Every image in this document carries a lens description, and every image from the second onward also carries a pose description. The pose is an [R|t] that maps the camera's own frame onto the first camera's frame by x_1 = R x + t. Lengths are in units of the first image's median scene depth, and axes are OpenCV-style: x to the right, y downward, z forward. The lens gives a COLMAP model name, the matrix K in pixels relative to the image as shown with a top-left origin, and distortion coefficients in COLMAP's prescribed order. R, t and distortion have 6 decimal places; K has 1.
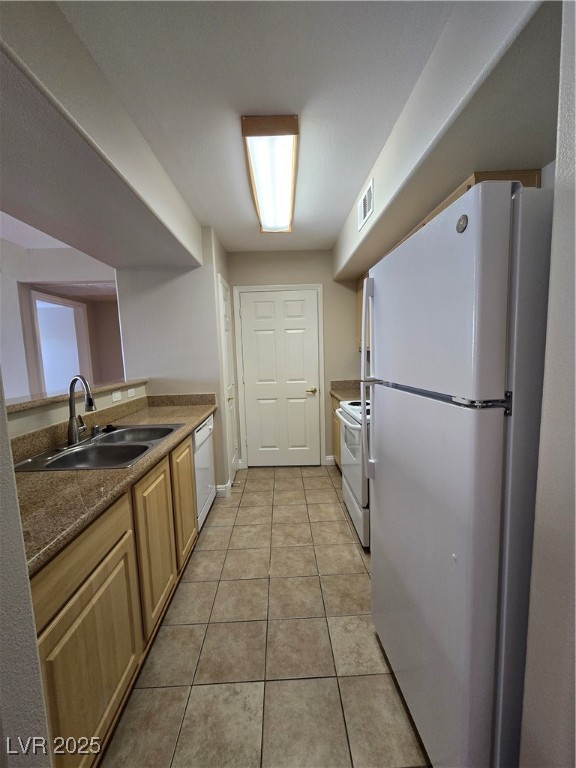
lens RADIAL K [[316.4, 0, 287.3], [0, 316.4, 386.9], [0, 0, 1]] dist [0.001045, 0.000512]
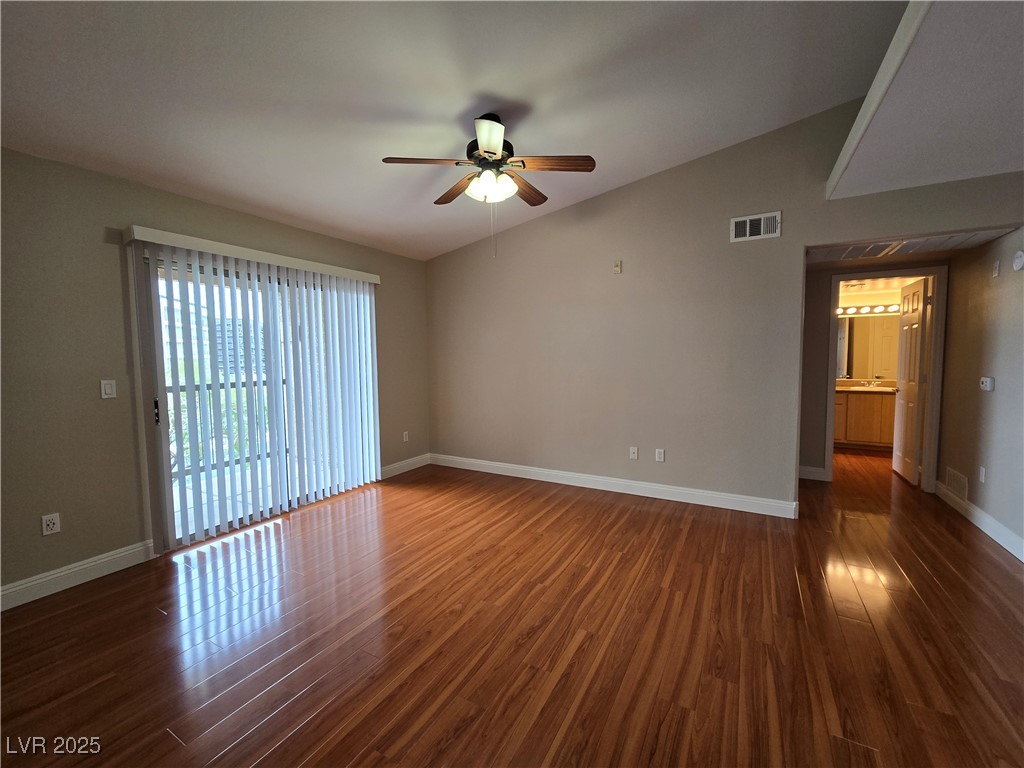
lens RADIAL K [[421.0, 0, 516.1], [0, 421.0, 383.9], [0, 0, 1]] dist [0.003703, 0.000932]
pose [[0.857793, 0.057786, -0.510737, -1.255482], [-0.073140, 0.997271, -0.010006, 0.086403], [0.508765, 0.045939, 0.859679, -0.301563]]
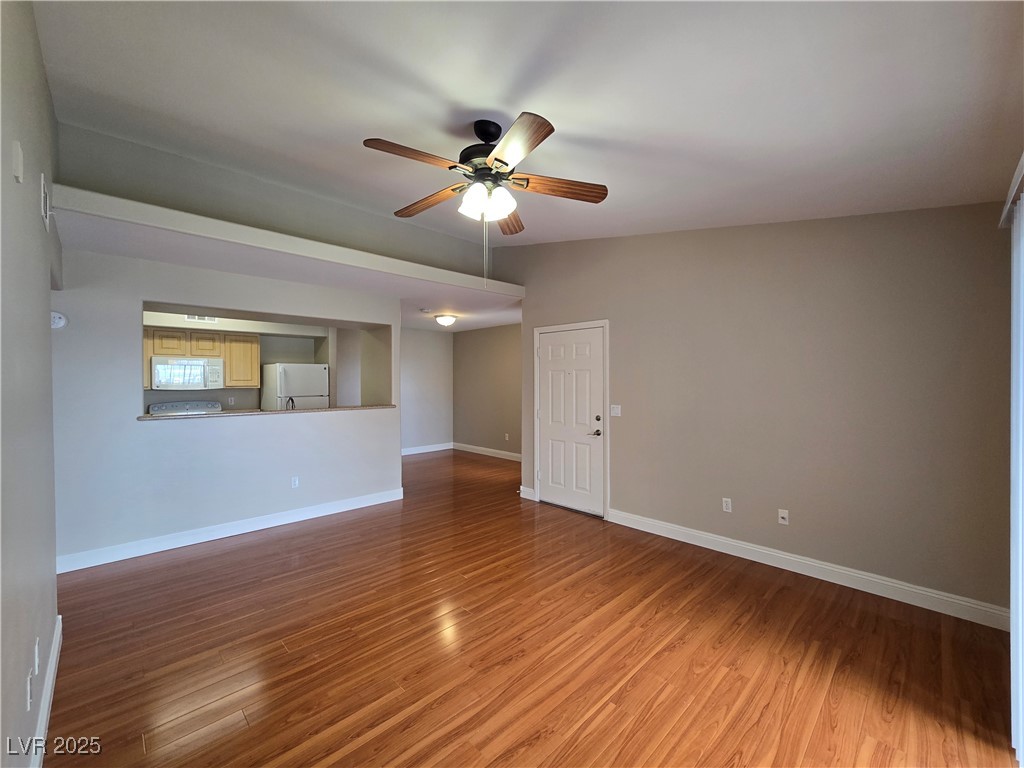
lens RADIAL K [[421.0, 0, 516.1], [0, 421.0, 383.9], [0, 0, 1]] dist [0.003703, 0.000932]
pose [[-0.685049, 0.027569, 0.727975, -2.677310], [0.101929, 0.993081, 0.058311, -0.095141], [-0.721331, 0.114148, -0.683119, 1.298420]]
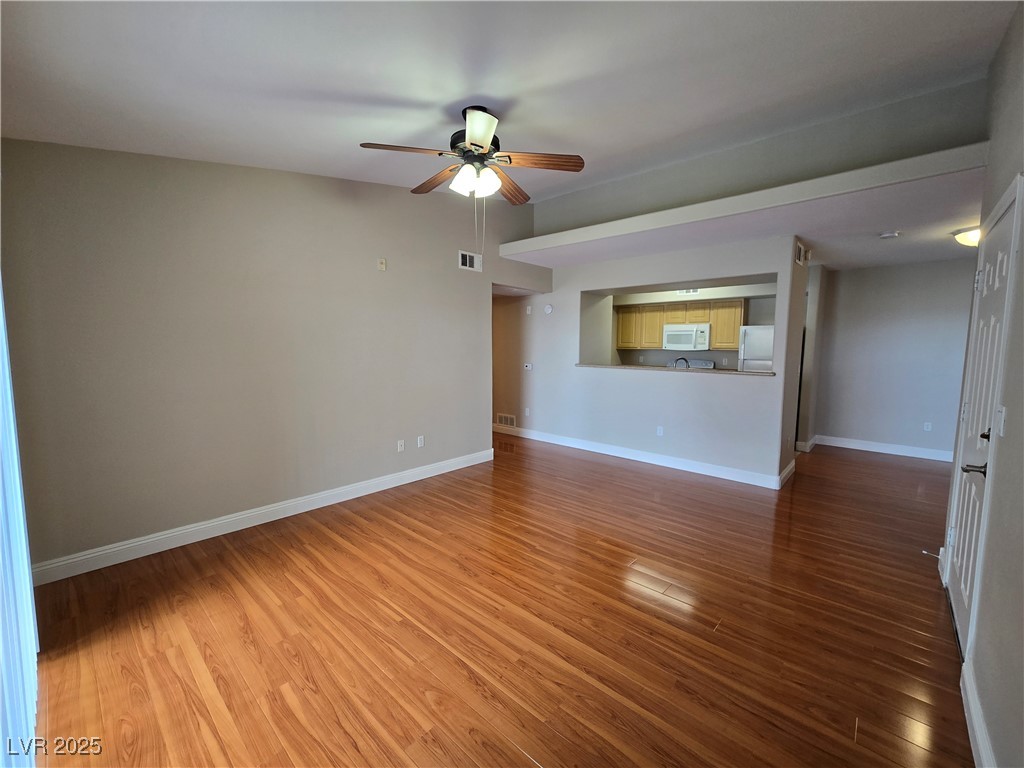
lens RADIAL K [[421.0, 0, 516.1], [0, 421.0, 383.9], [0, 0, 1]] dist [0.003703, 0.000932]
pose [[0.689101, -0.031331, 0.723987, -2.679263], [0.049669, 0.998758, -0.004054, 0.081333], [-0.722961, 0.038753, 0.689801, -0.190138]]
